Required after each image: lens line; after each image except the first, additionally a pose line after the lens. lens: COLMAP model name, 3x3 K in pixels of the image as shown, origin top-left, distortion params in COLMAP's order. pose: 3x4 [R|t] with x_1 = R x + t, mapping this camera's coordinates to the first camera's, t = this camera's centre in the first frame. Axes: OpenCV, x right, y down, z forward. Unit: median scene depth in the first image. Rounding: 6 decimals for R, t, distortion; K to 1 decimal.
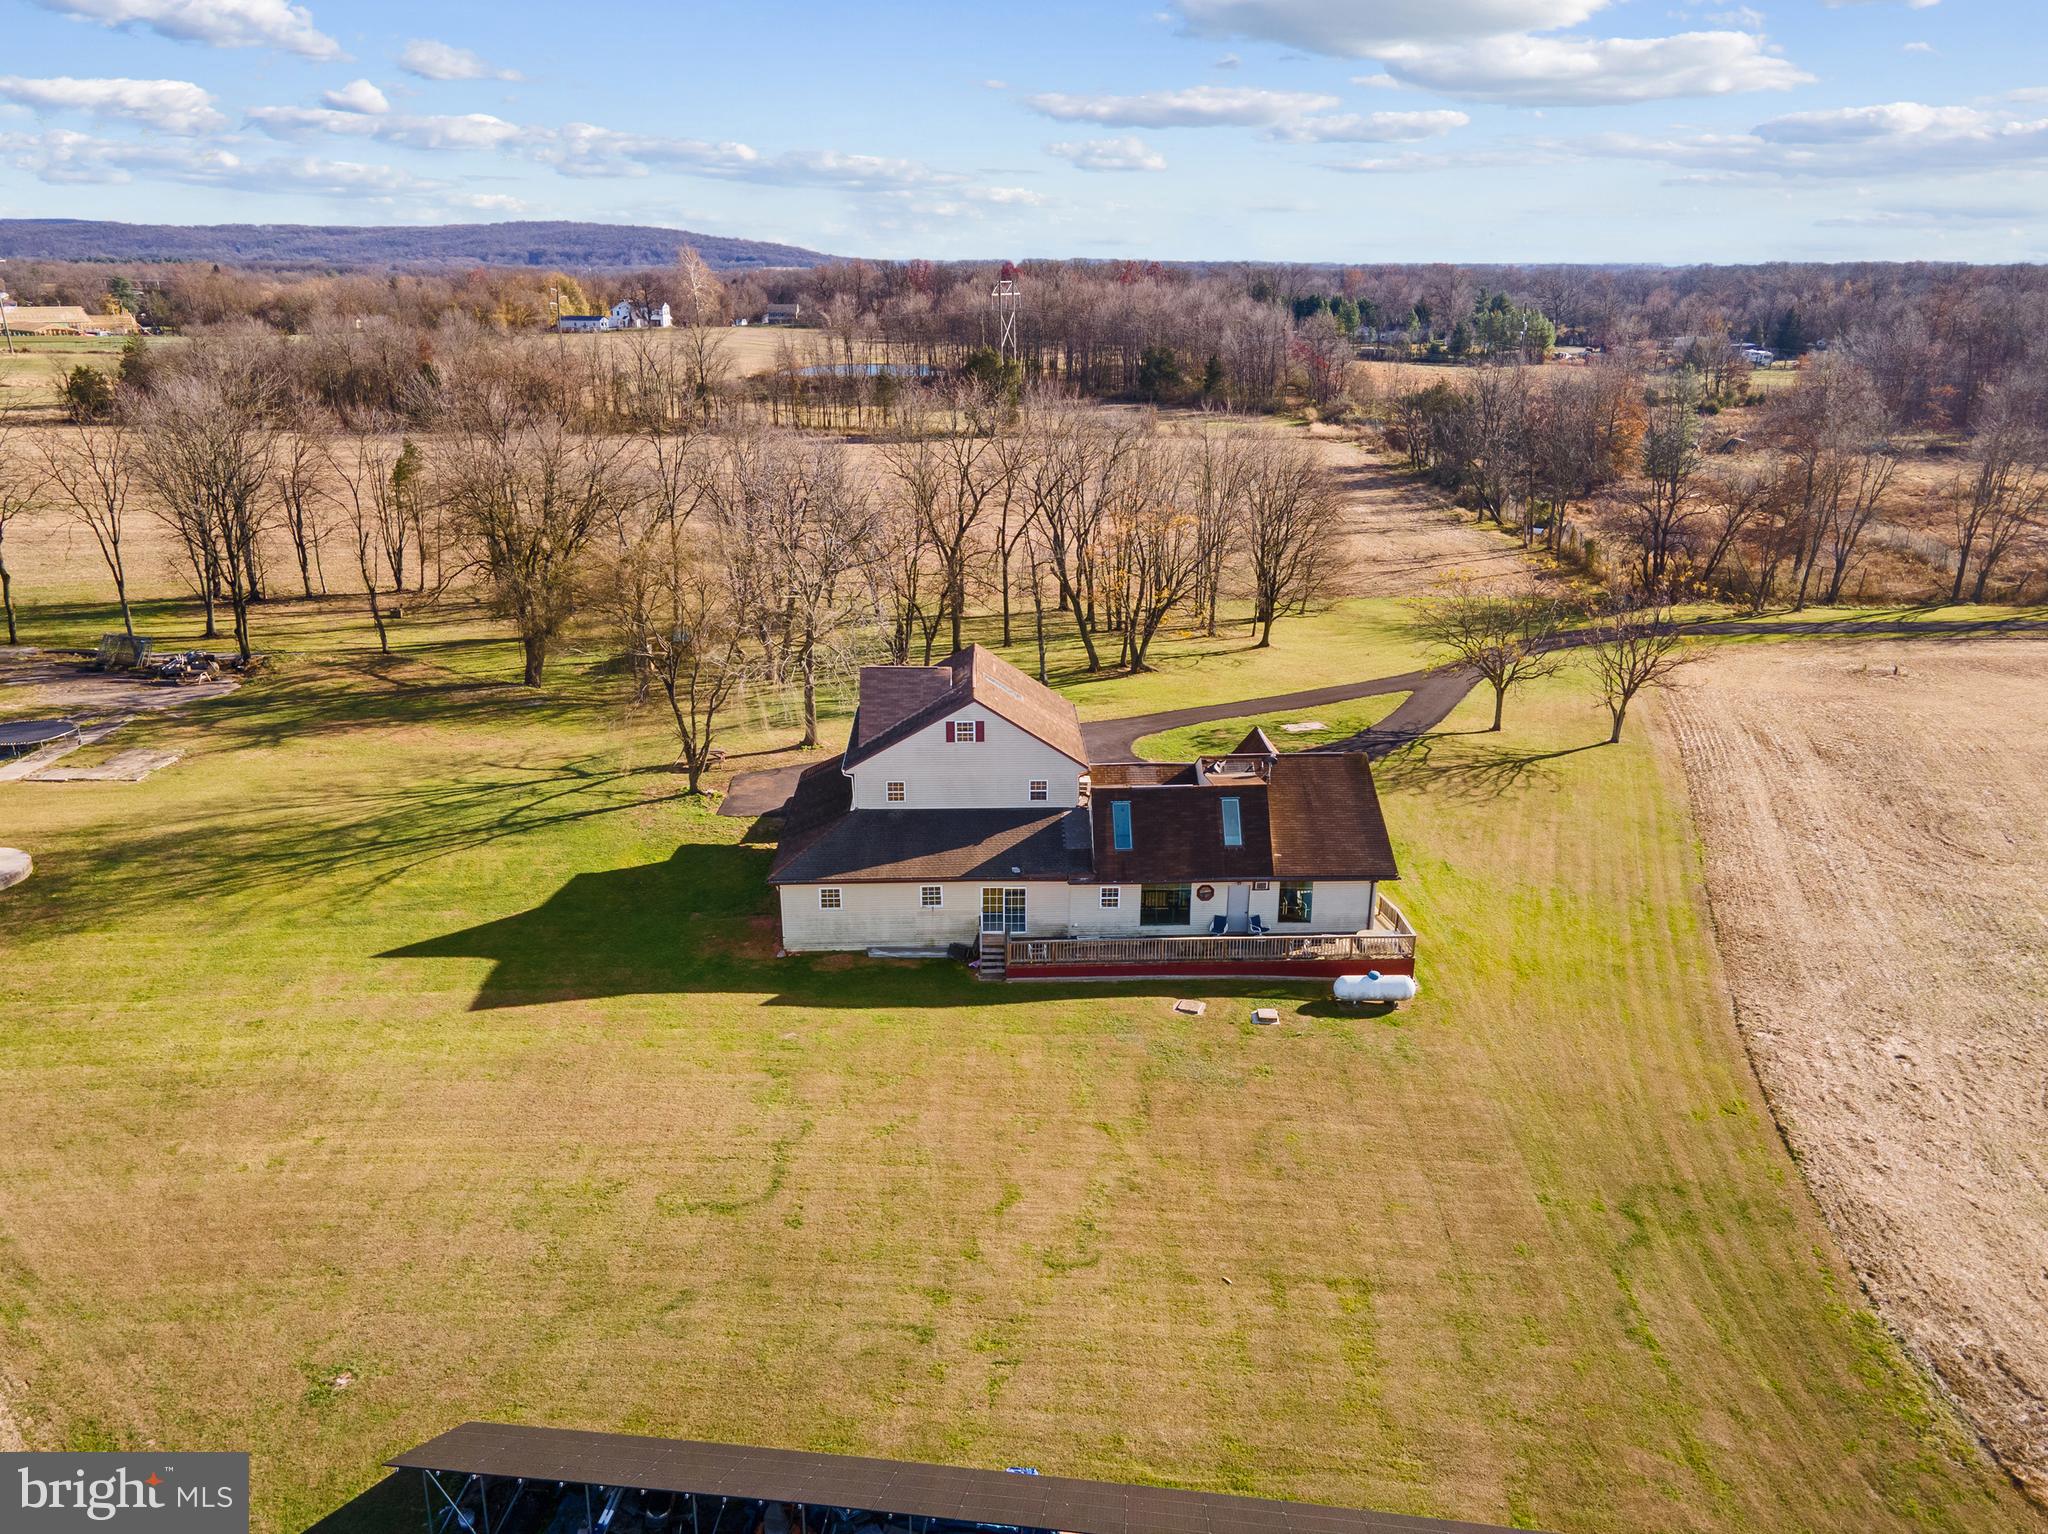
lens RADIAL K [[1505.6, 0, 1035.0], [0, 1505.6, 767.9], [0, 0, 1]] dist [0.040053, 0.012554]
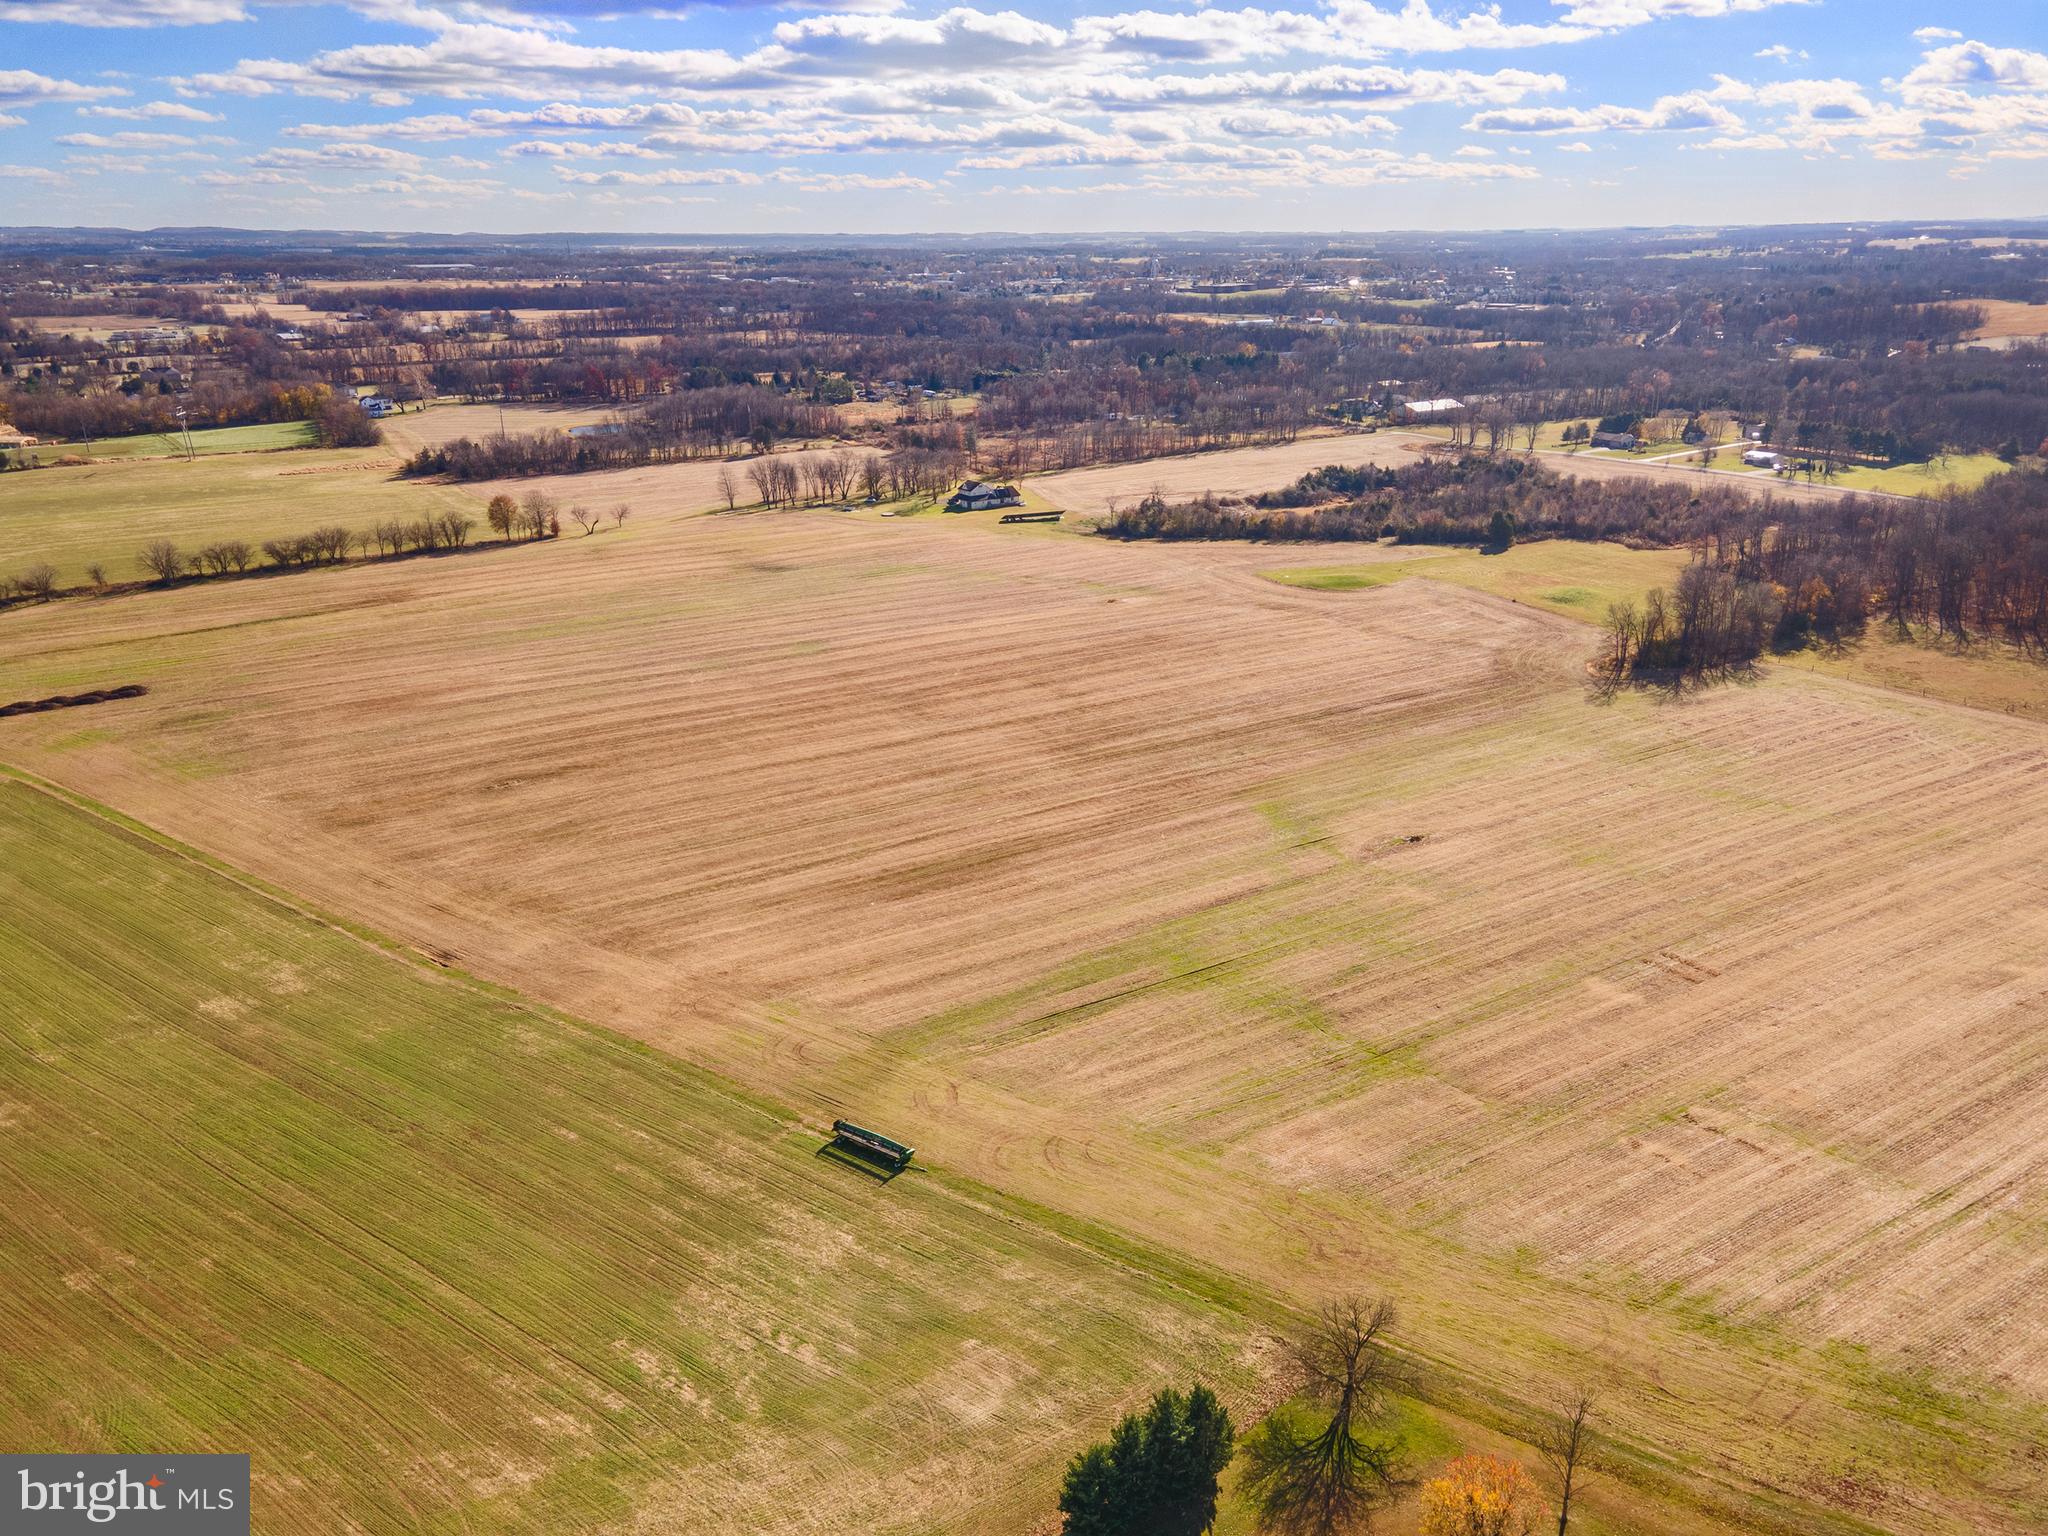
lens RADIAL K [[1505.6, 0, 1033.6], [0, 1505.6, 782.0], [0, 0, 1]] dist [0.040053, 0.012554]
pose [[0.823768, -0.205622, 0.528323, -1.443731], [0.190969, 0.978088, 0.082908, 0.299841], [-0.533794, 0.032597, 0.844986, -1.998939]]
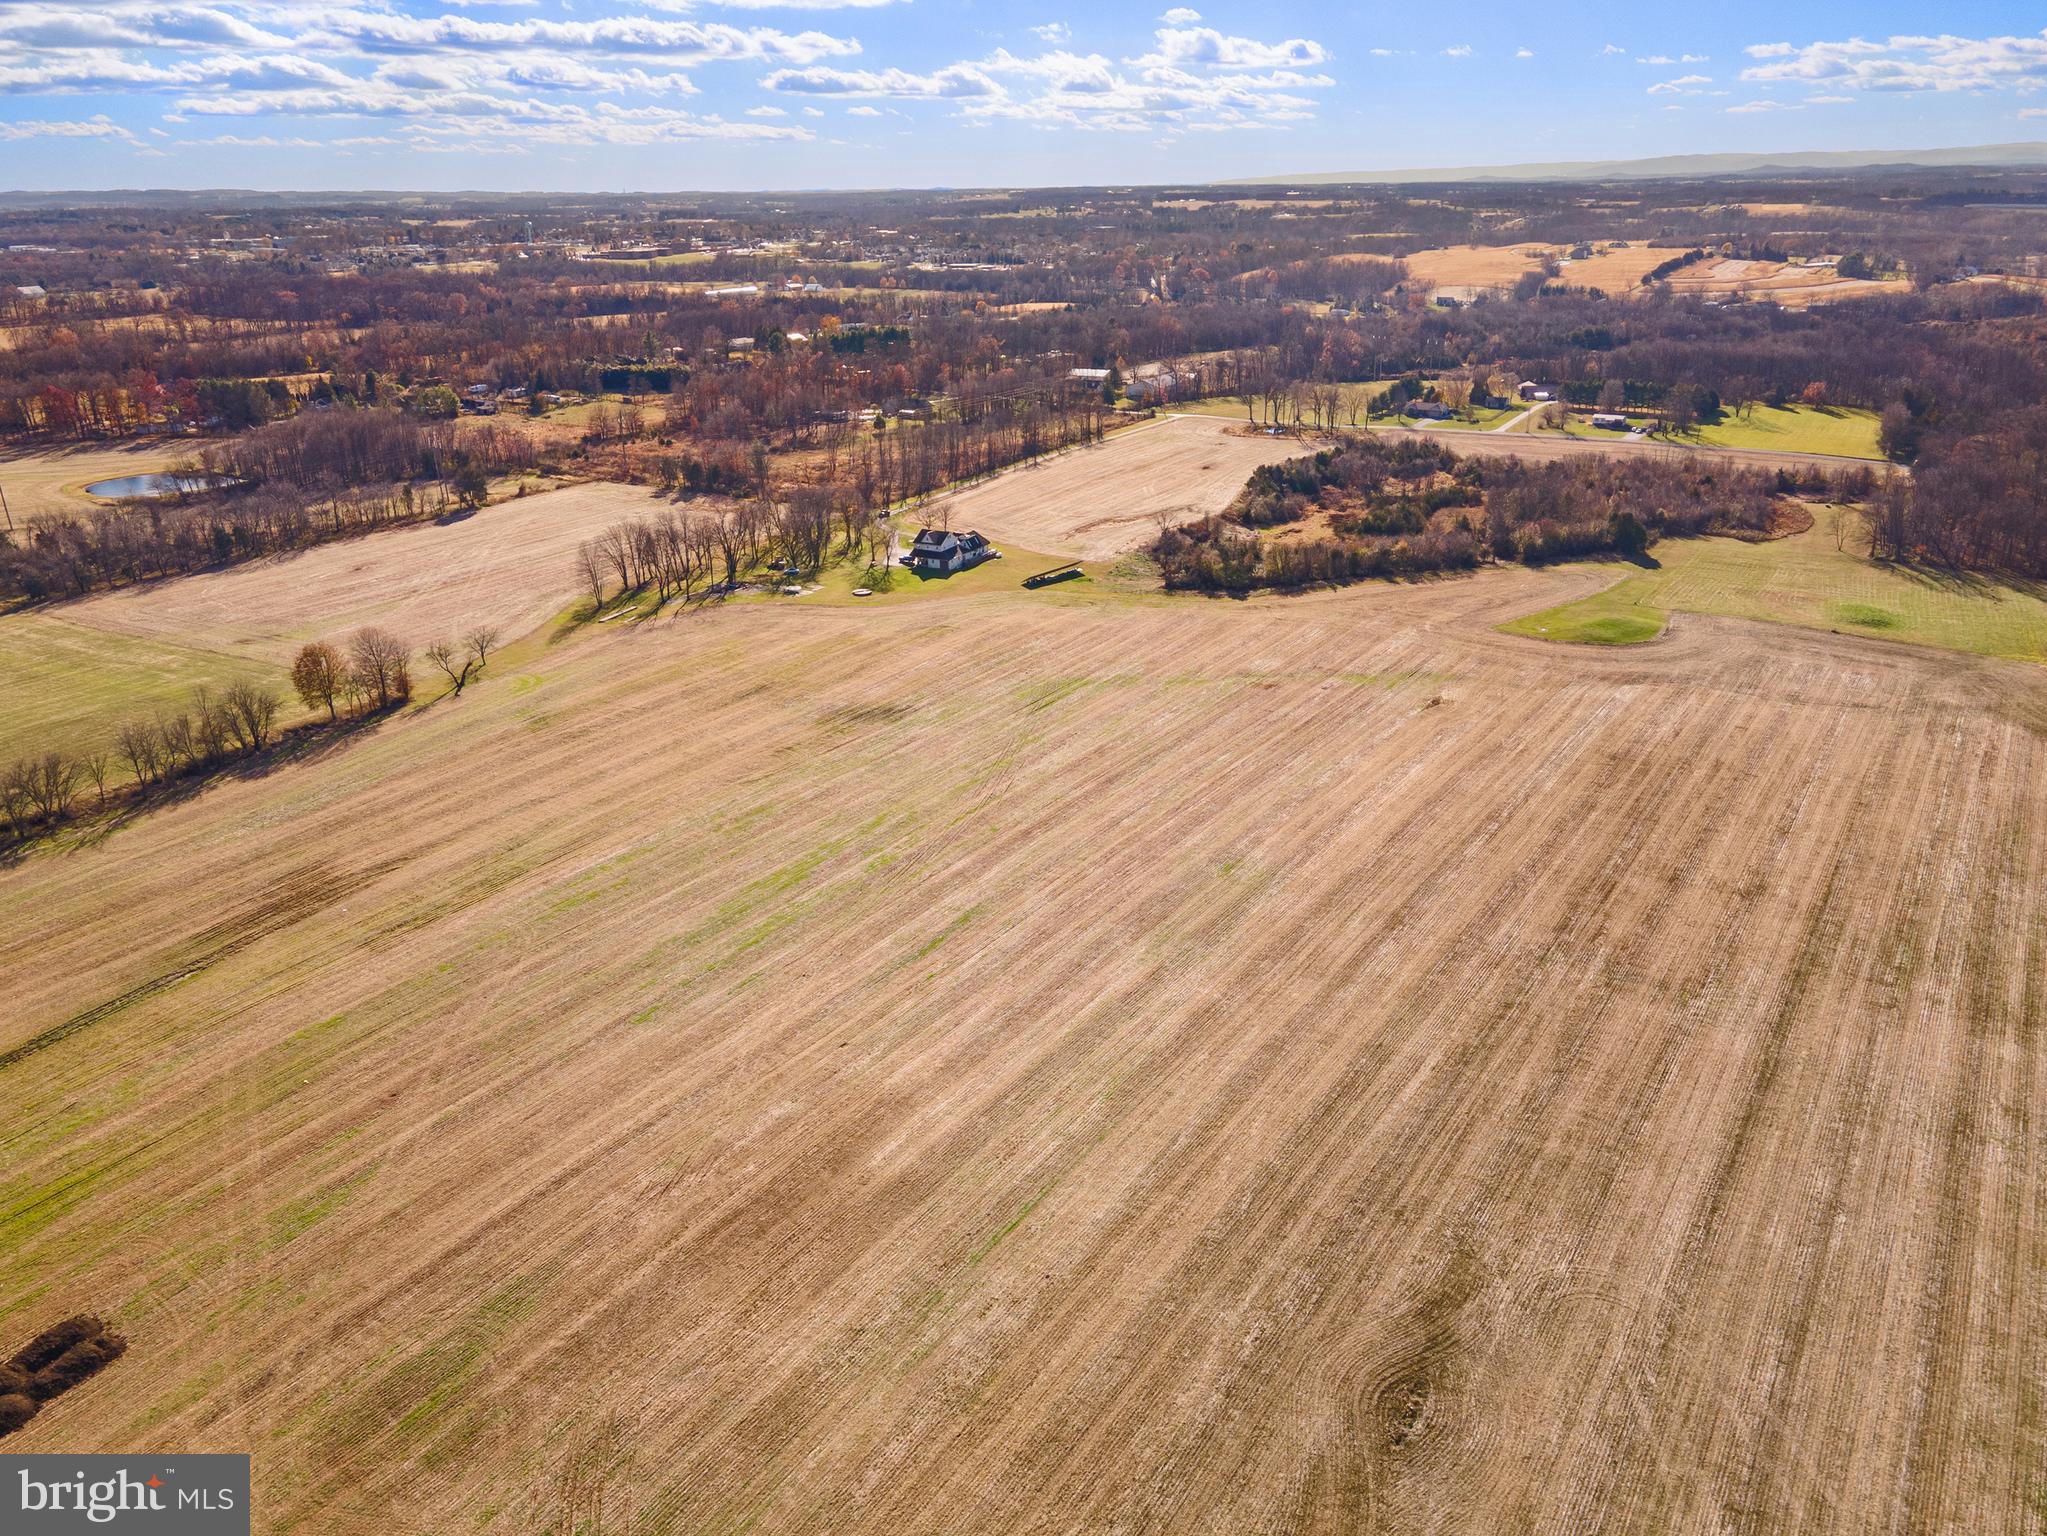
lens RADIAL K [[1504.8, 0, 1016.0], [0, 1504.8, 762.5], [0, 0, 1]] dist [0.040053, 0.012554]
pose [[0.504237, -0.321128, 0.801637, -1.600402], [0.288846, 0.937538, 0.193882, -0.084378], [-0.813826, 0.133787, 0.565498, -0.845975]]
